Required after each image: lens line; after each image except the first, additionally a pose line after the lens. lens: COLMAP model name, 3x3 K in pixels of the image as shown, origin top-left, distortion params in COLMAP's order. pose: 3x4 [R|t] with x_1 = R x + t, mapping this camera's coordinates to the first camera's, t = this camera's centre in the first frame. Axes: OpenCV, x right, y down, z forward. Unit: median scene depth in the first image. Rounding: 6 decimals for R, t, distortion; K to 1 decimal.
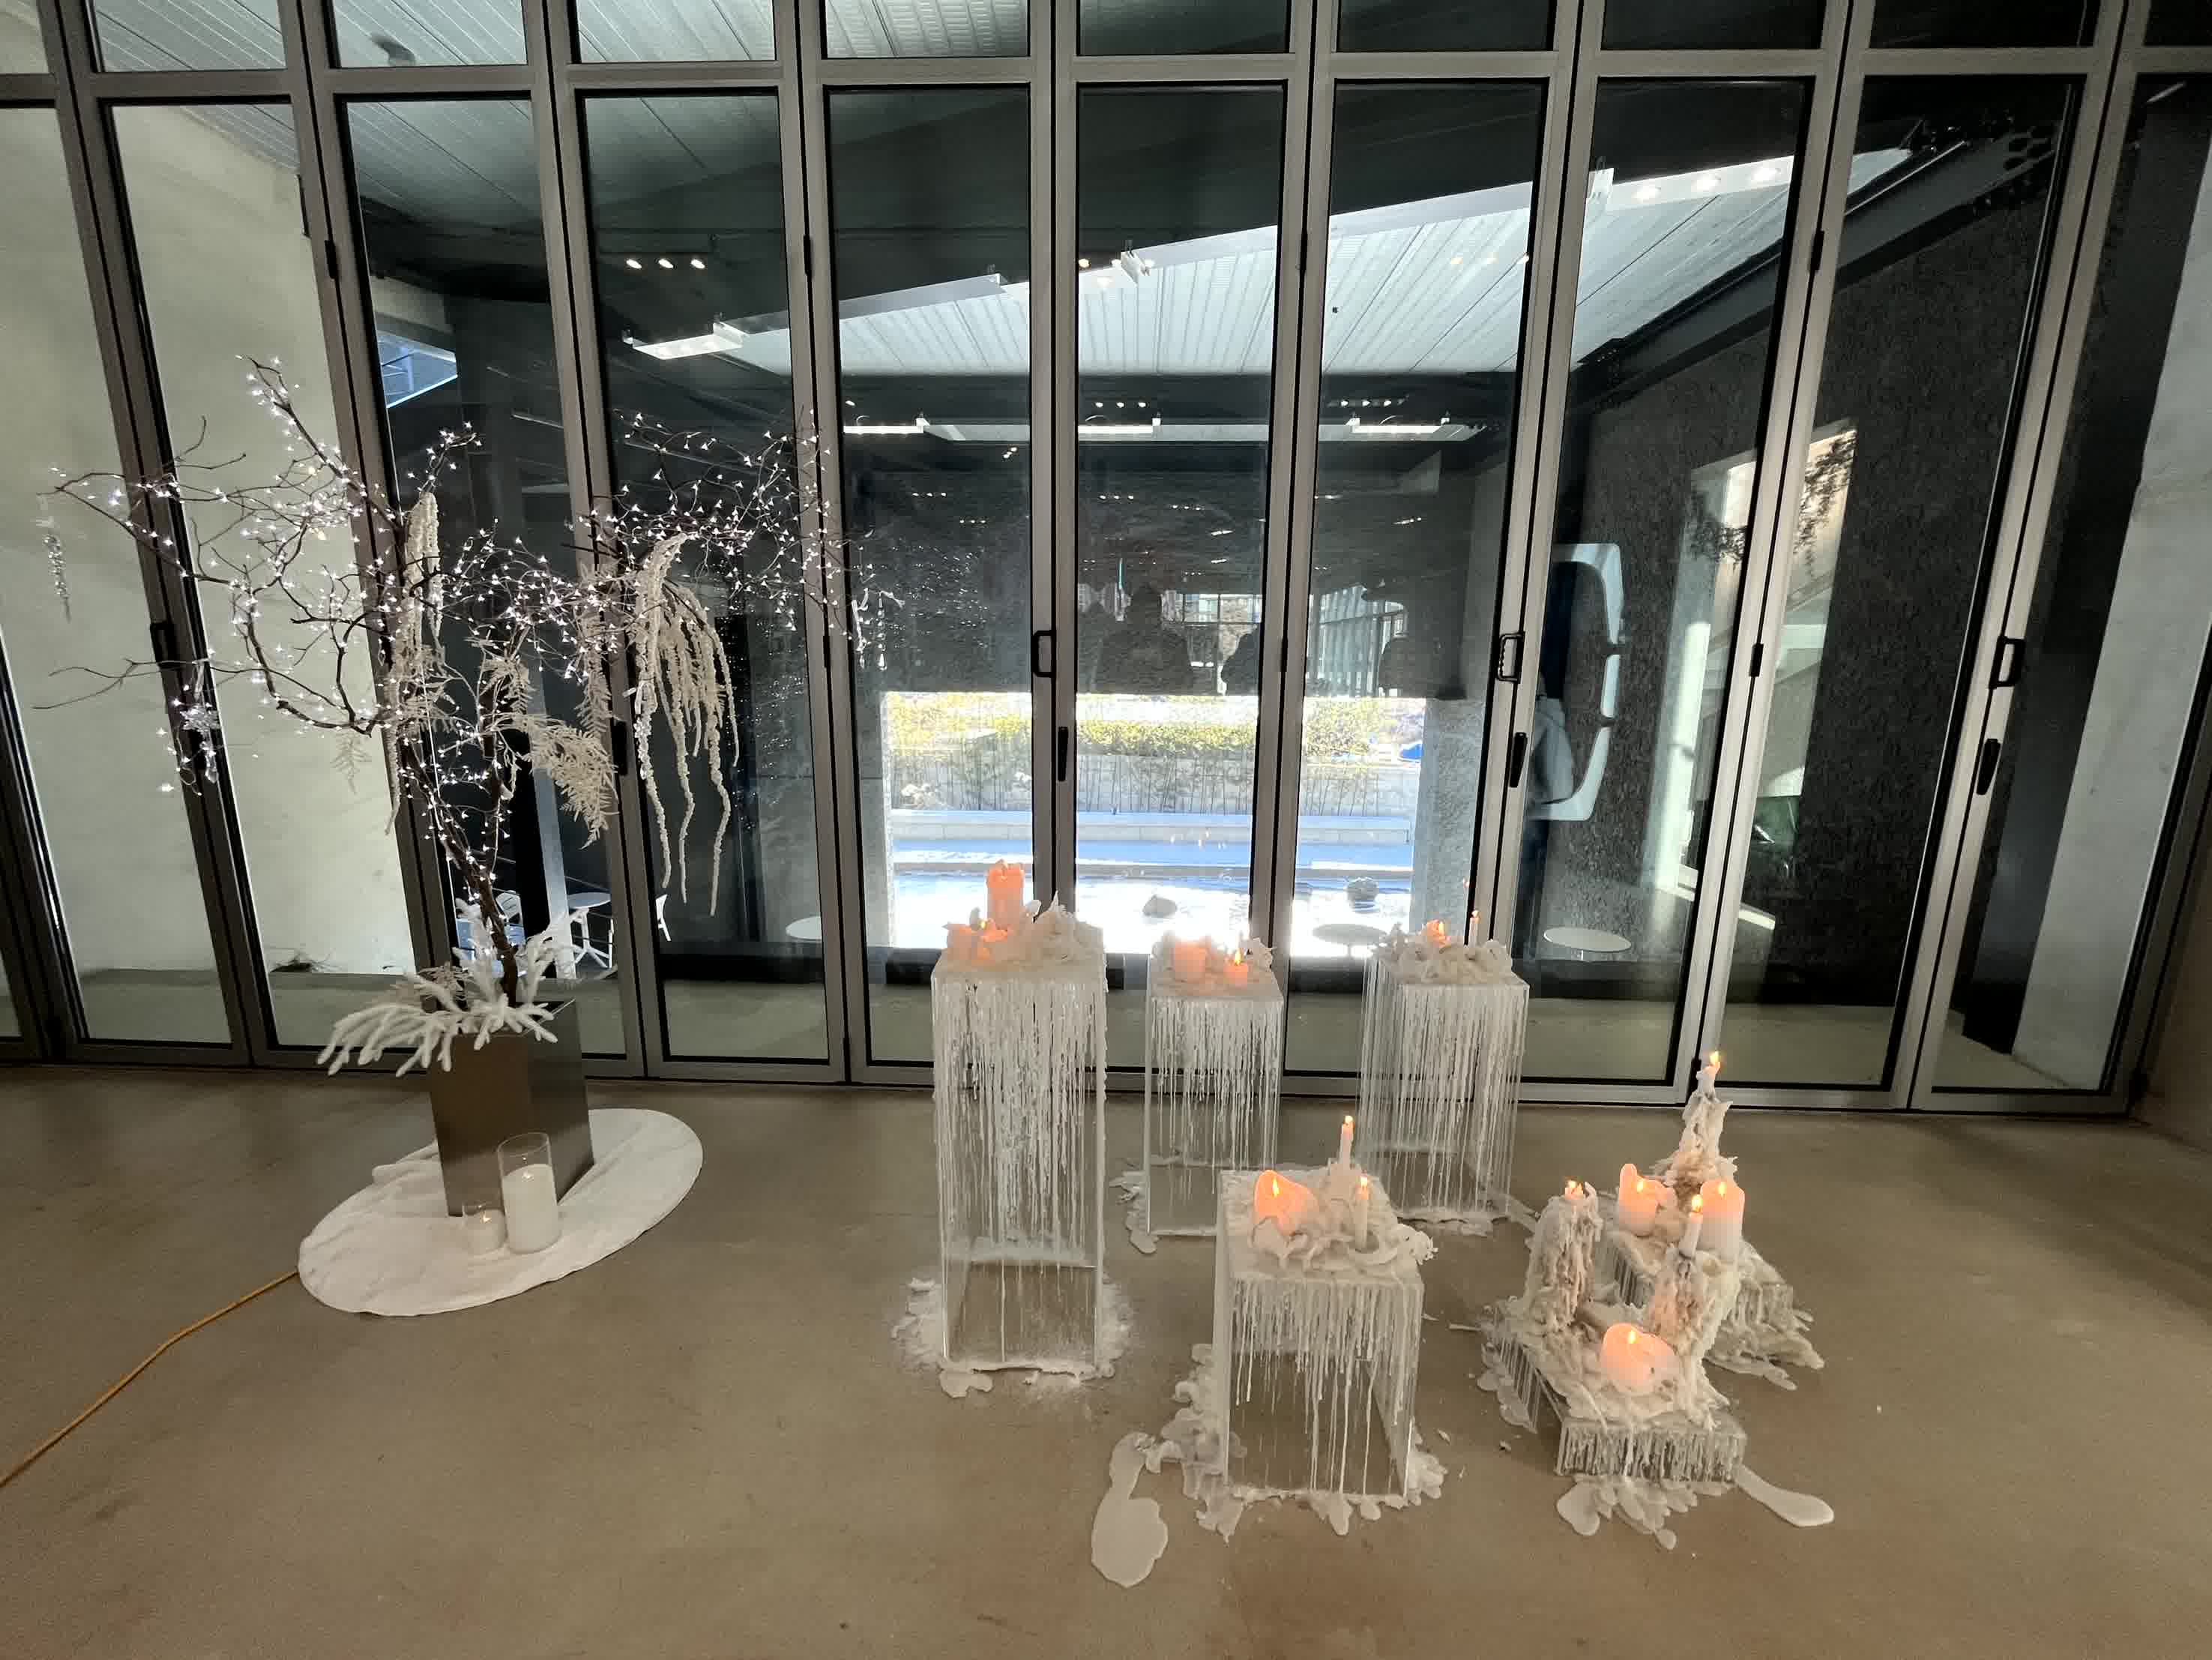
lens RADIAL K [[896.1, 0, 1087.2], [0, 896.1, 832.2], [0, 0, 1]] dist [0.001733, -0.000747]
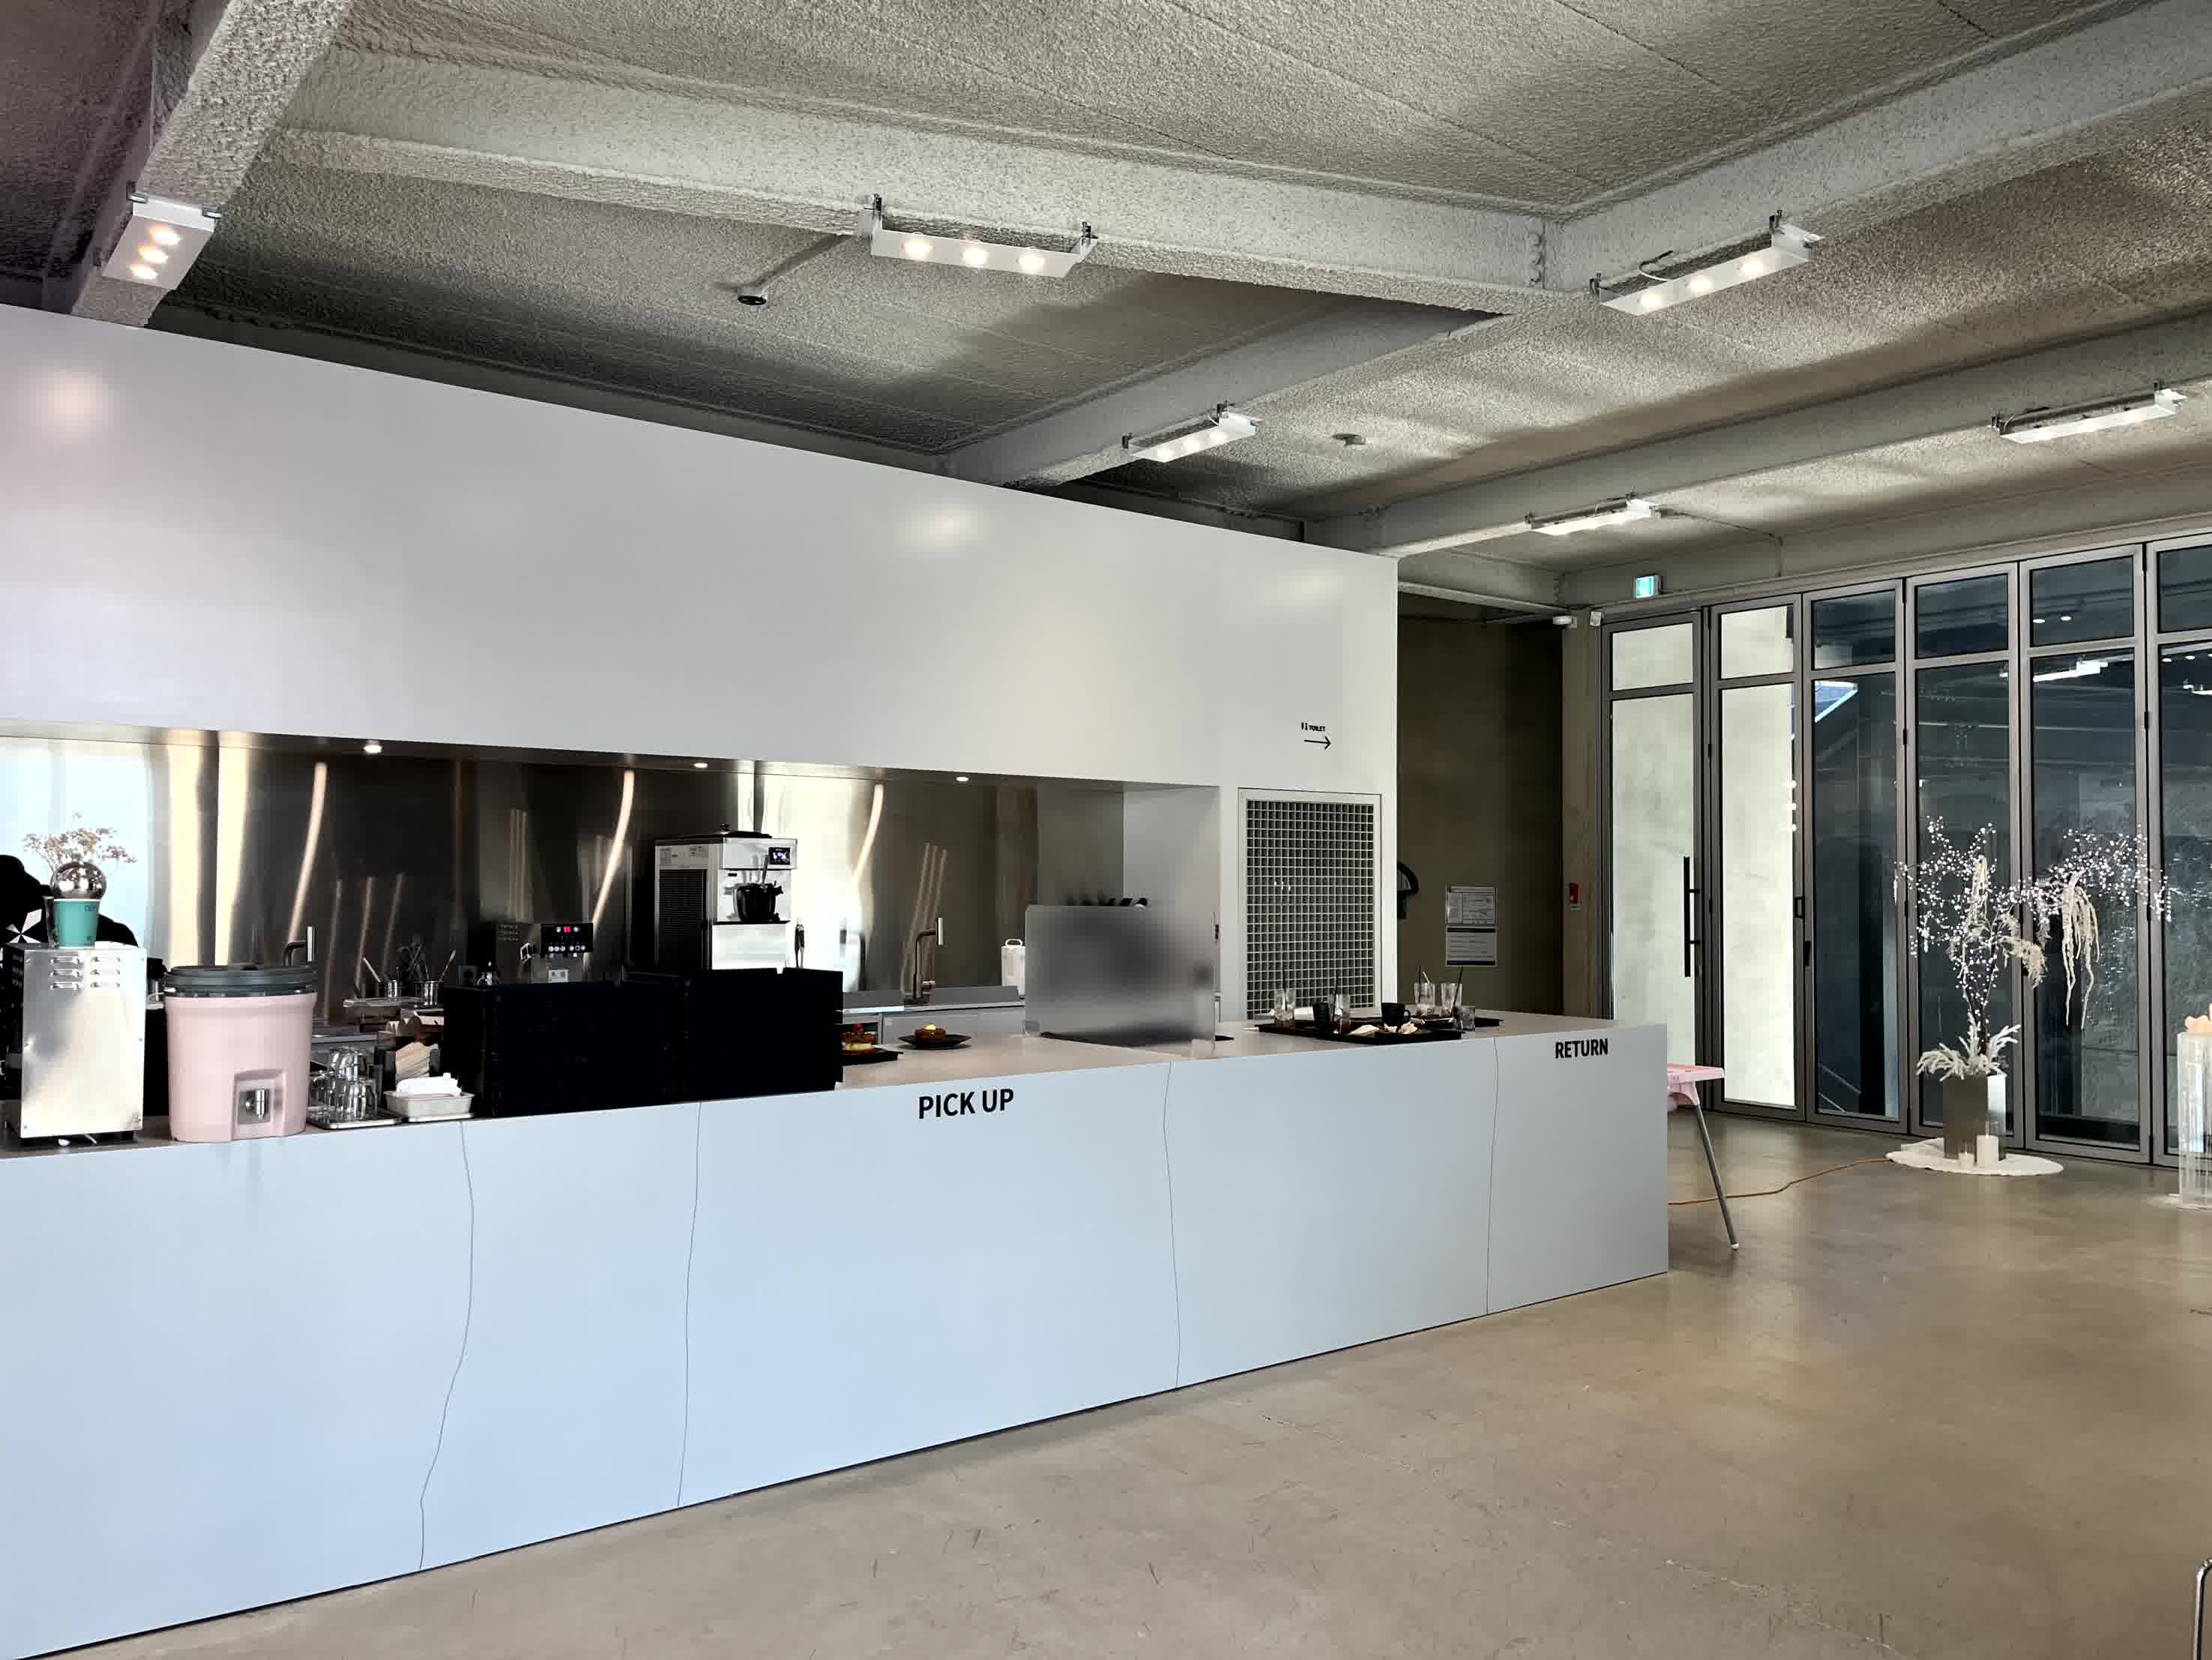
lens RADIAL K [[1676.6, 0, 1095.1], [0, 1676.6, 856.2], [0, 0, 1]] dist [0.050055, -0.084532]
pose [[0.645445, -0.020402, -0.763534, 1.380913], [-0.143900, 0.978494, -0.147790, 0.735155], [0.750129, 0.205262, 0.628629, -4.058310]]
